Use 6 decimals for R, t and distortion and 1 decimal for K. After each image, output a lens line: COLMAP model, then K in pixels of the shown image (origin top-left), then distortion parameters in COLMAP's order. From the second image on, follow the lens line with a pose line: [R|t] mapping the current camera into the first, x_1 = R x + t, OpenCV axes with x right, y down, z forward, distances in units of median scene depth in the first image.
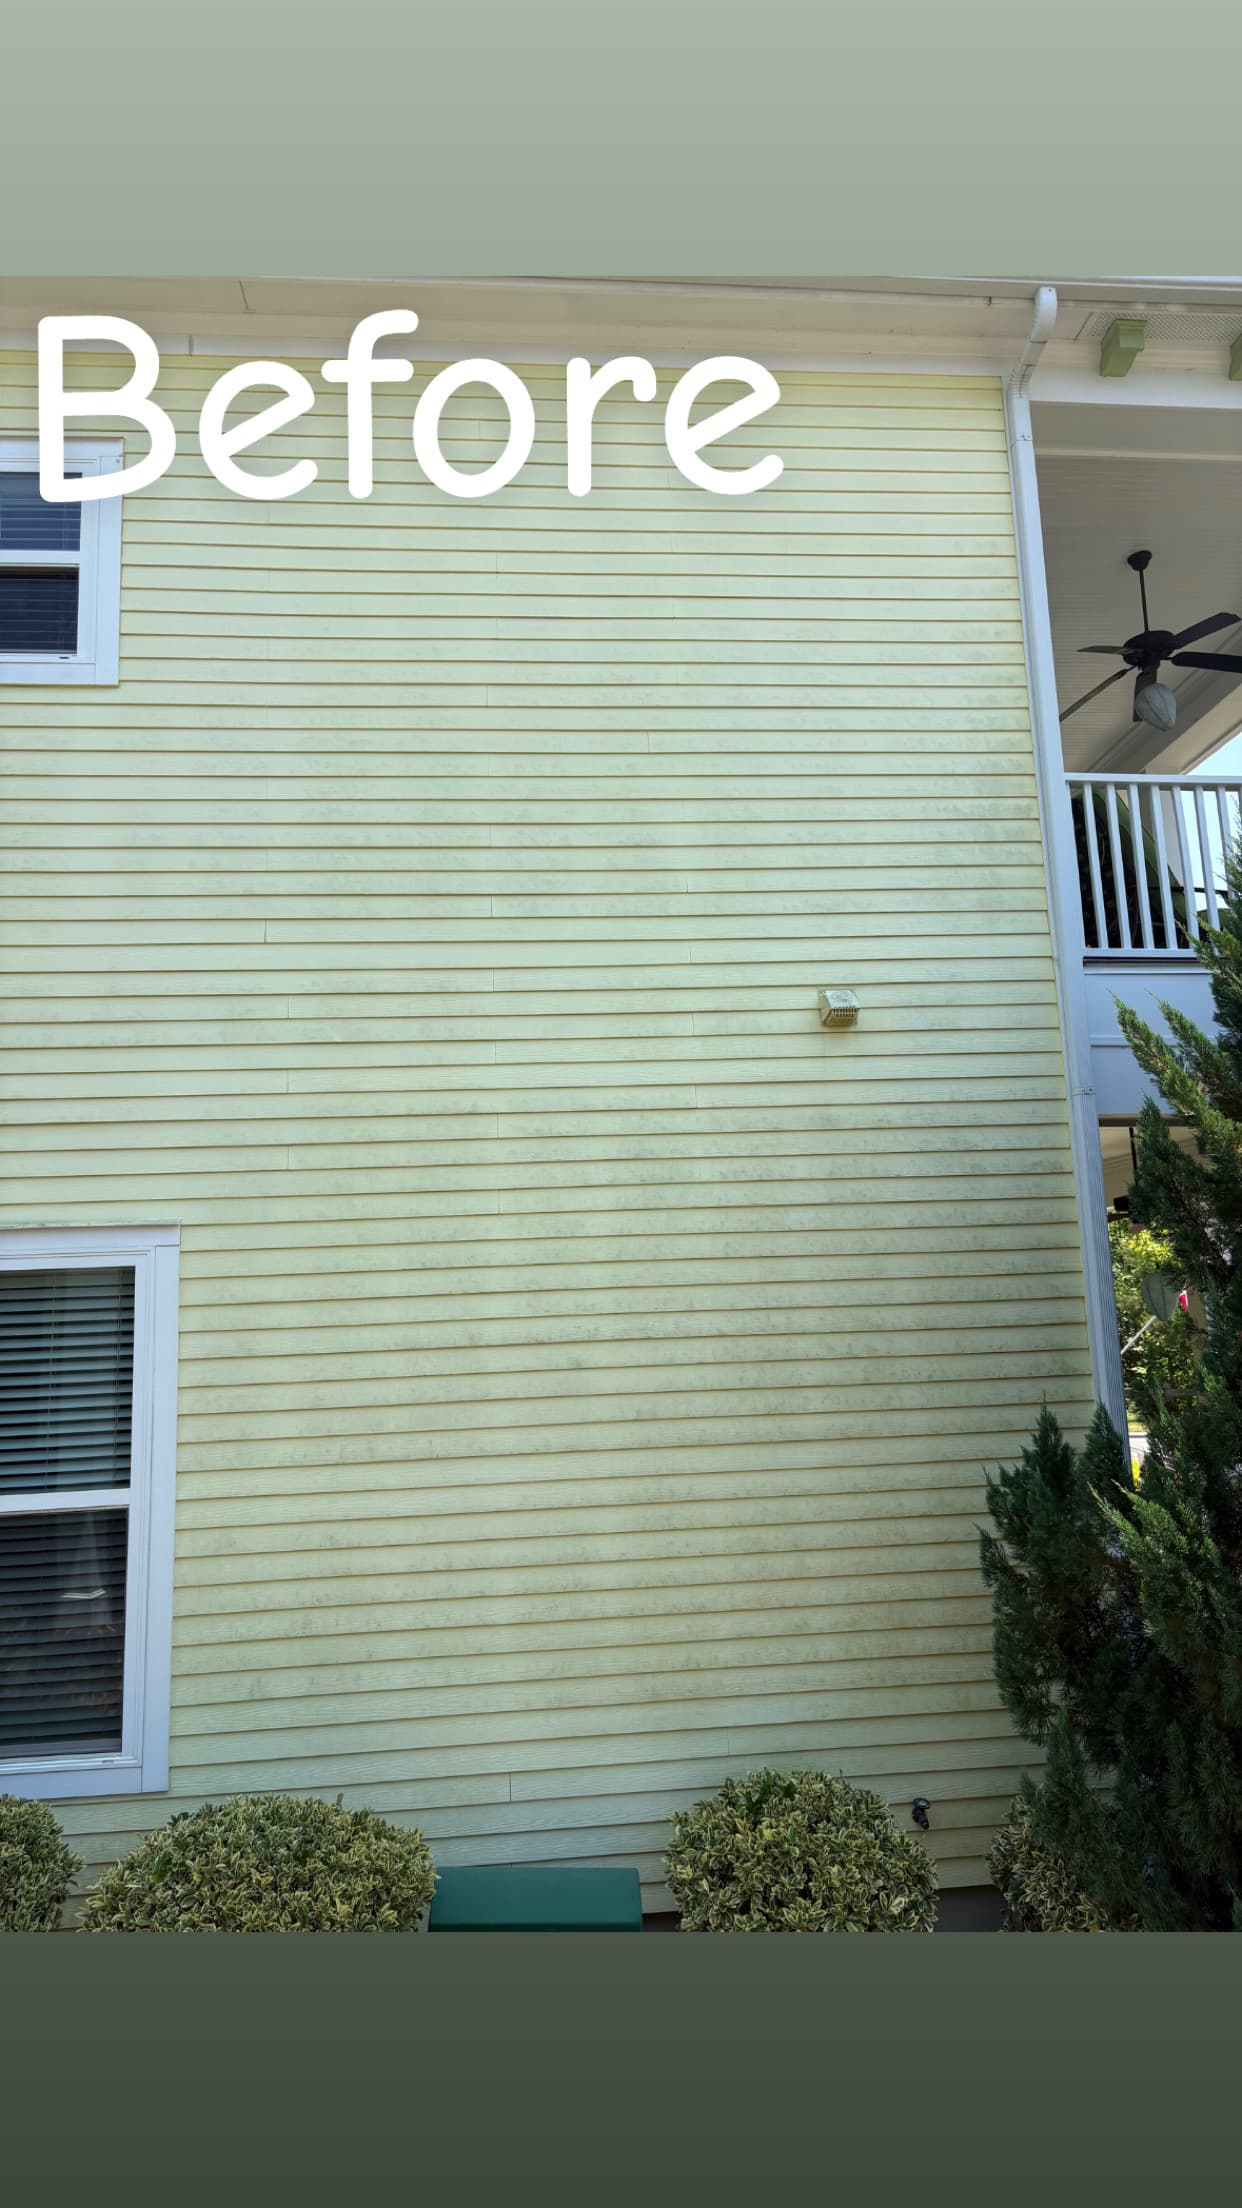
lens RADIAL K [[1227.5, 0, 621.0], [0, 1227.5, 1104.0], [0, 0, 1]] dist [0.005981, 0.000373]
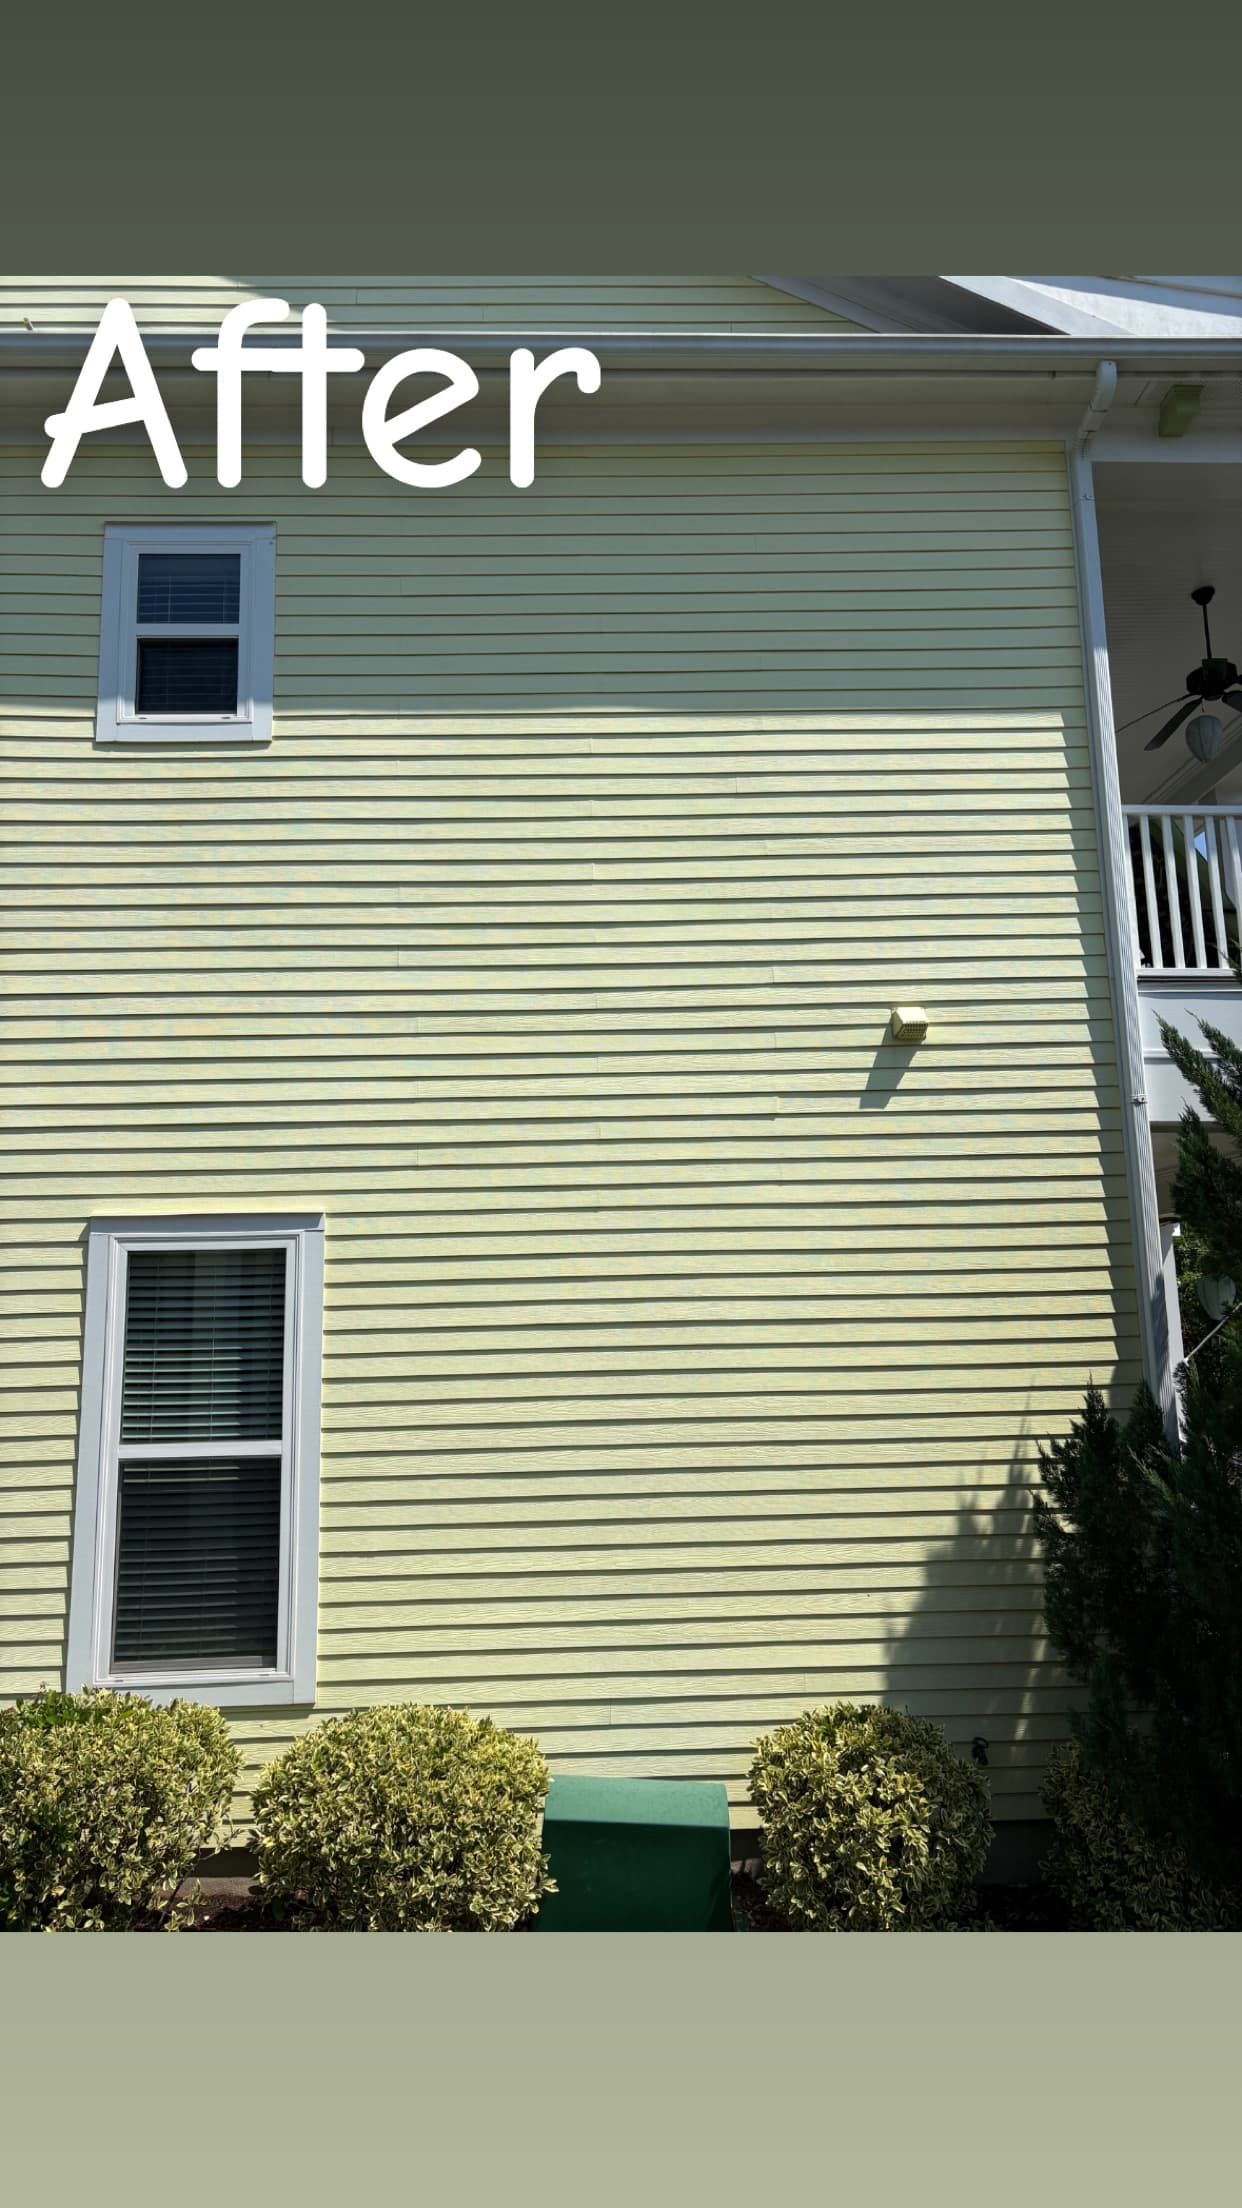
lens RADIAL K [[1227.5, 0, 621.0], [0, 1227.5, 1104.0], [0, 0, 1]] dist [0.005981, 0.000373]
pose [[0.998184, 0.005707, -0.059960, -0.017791], [-0.005972, 0.999973, -0.004254, 0.000383], [0.059934, 0.004604, 0.998192, -0.141431]]
